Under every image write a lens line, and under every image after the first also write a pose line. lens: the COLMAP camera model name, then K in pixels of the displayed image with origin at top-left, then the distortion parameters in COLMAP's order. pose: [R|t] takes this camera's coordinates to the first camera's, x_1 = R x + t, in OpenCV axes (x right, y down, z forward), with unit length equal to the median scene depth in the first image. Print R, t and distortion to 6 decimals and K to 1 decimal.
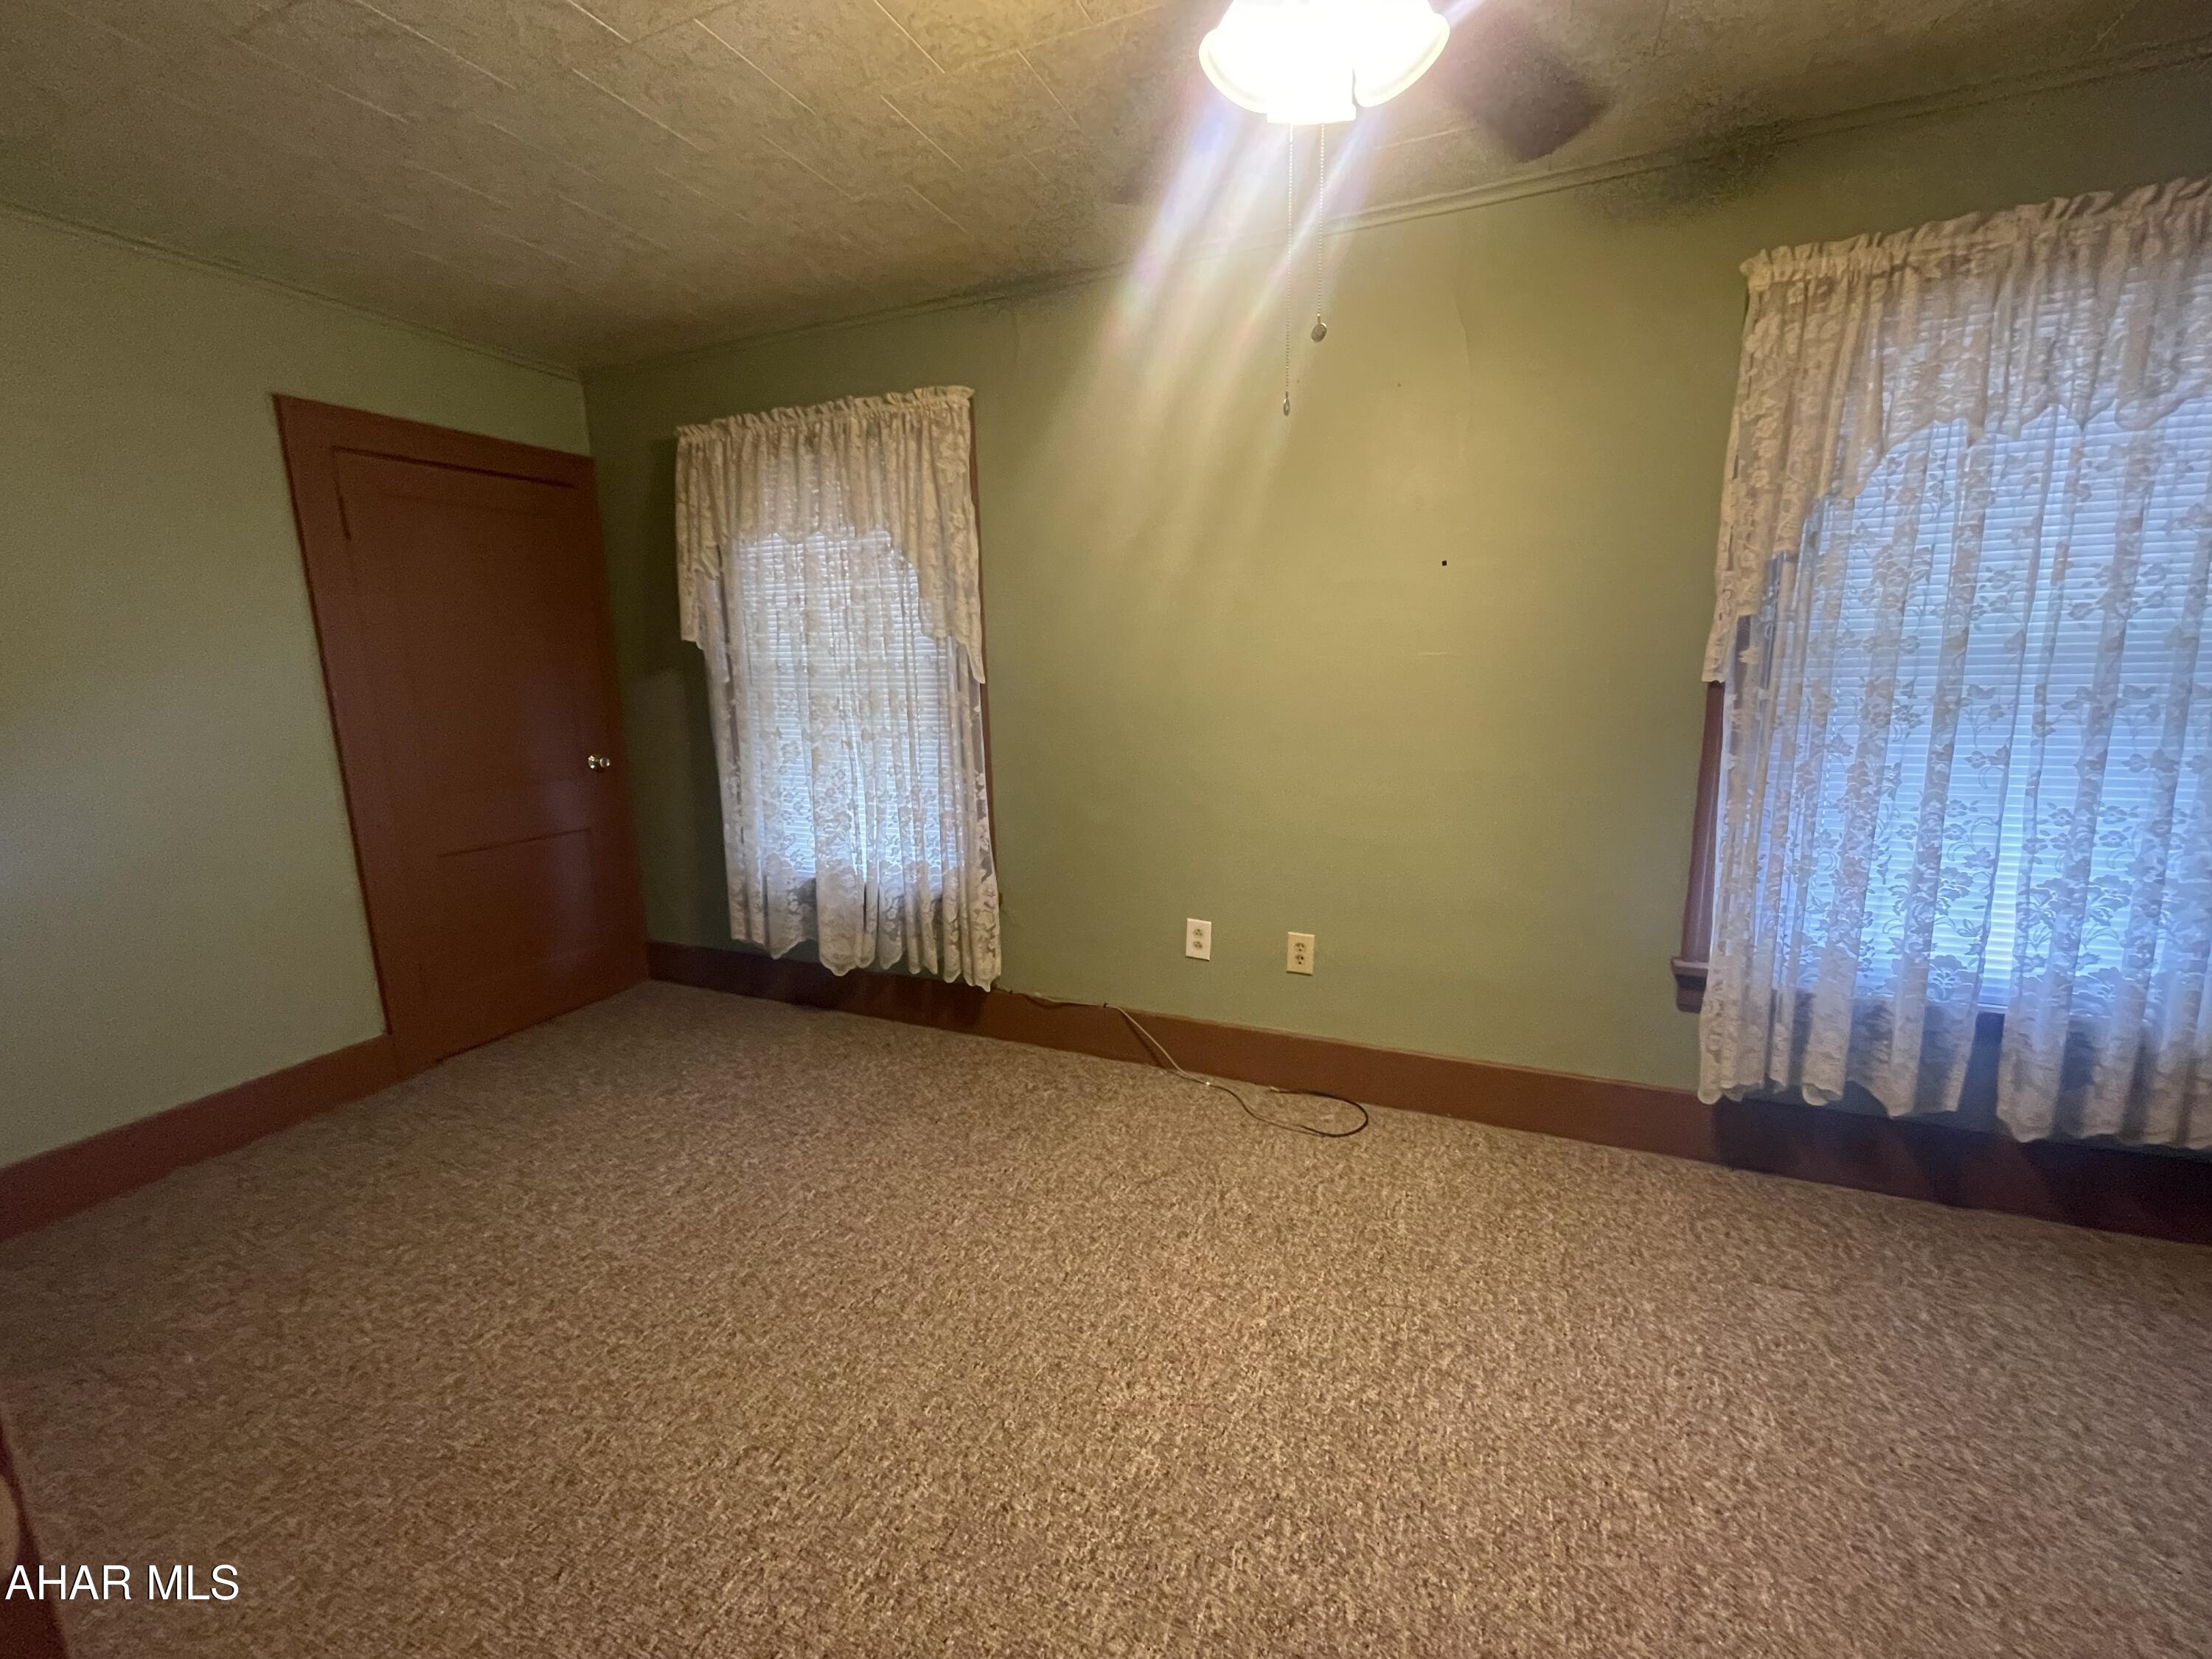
lens RADIAL K [[888.2, 0, 1108.7], [0, 888.2, 826.8], [0, 0, 1]] dist [-0.001983, -0.000014]
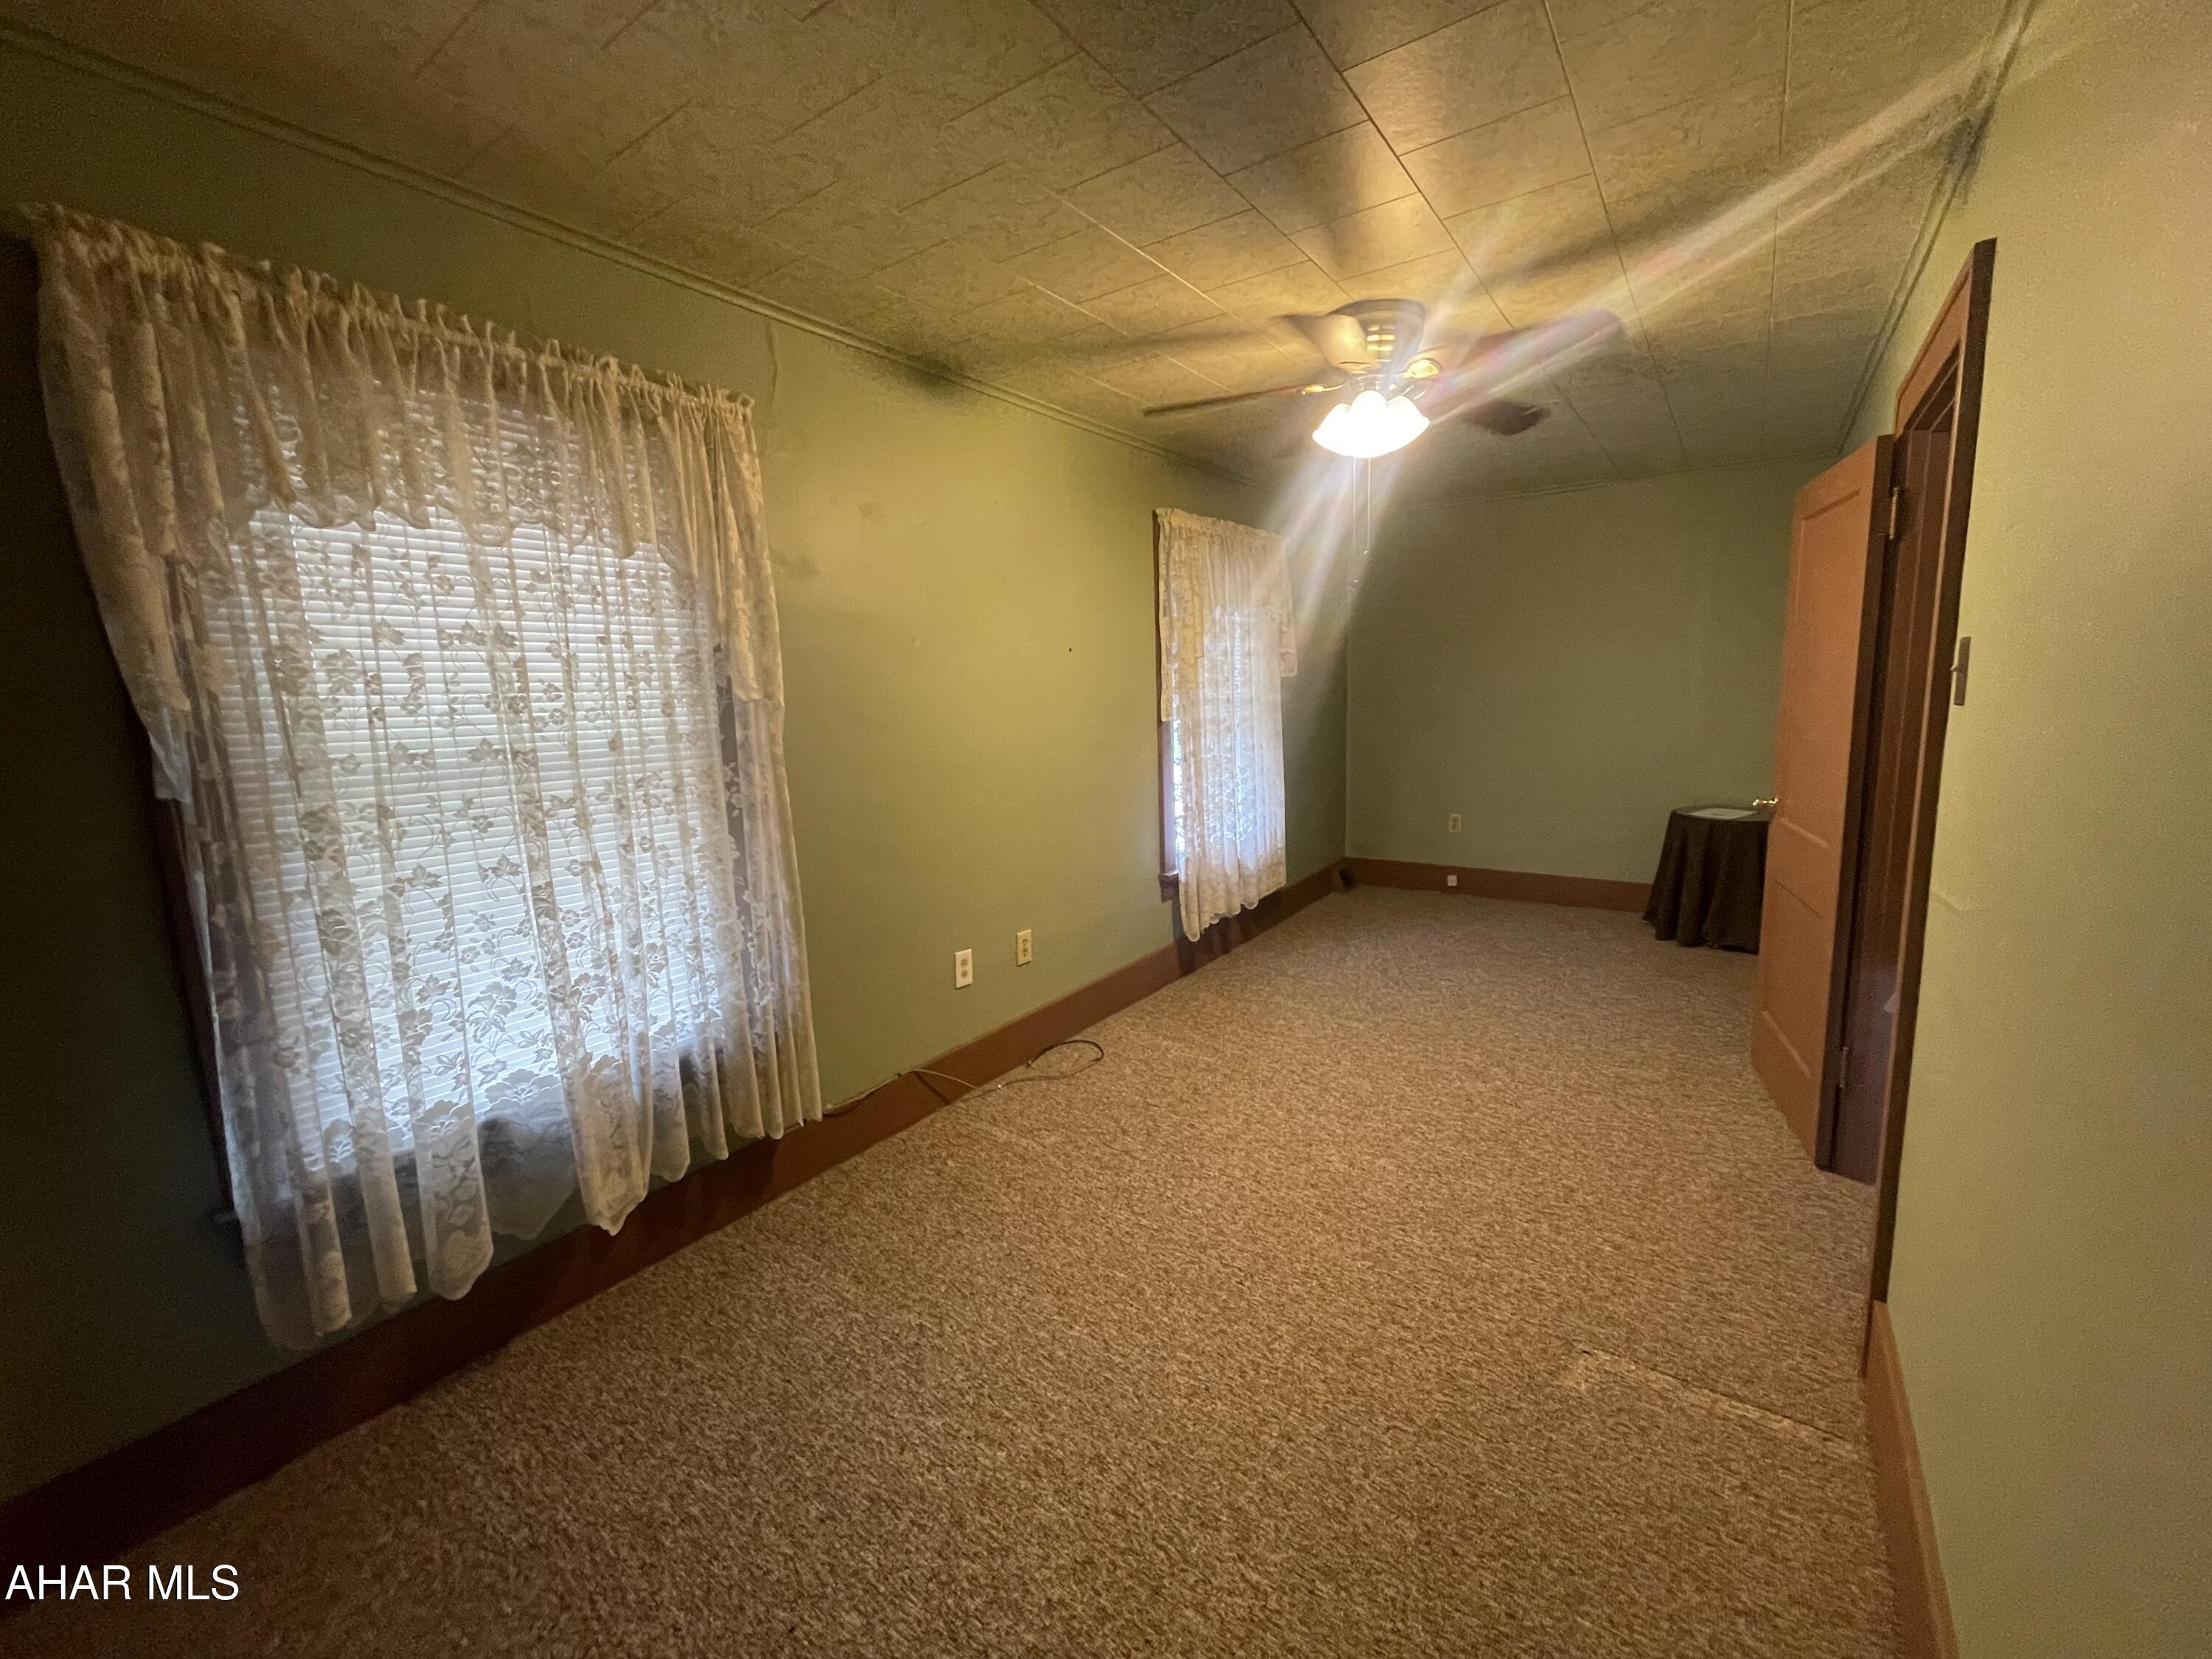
lens RADIAL K [[888.2, 0, 1107.4], [0, 888.2, 821.9], [0, 0, 1]] dist [-0.001983, -0.000014]
pose [[0.219429, -0.138646, 0.965727, -0.944475], [0.208909, 0.973569, 0.092304, -0.121644], [-0.952999, 0.181495, 0.242594, 0.547500]]
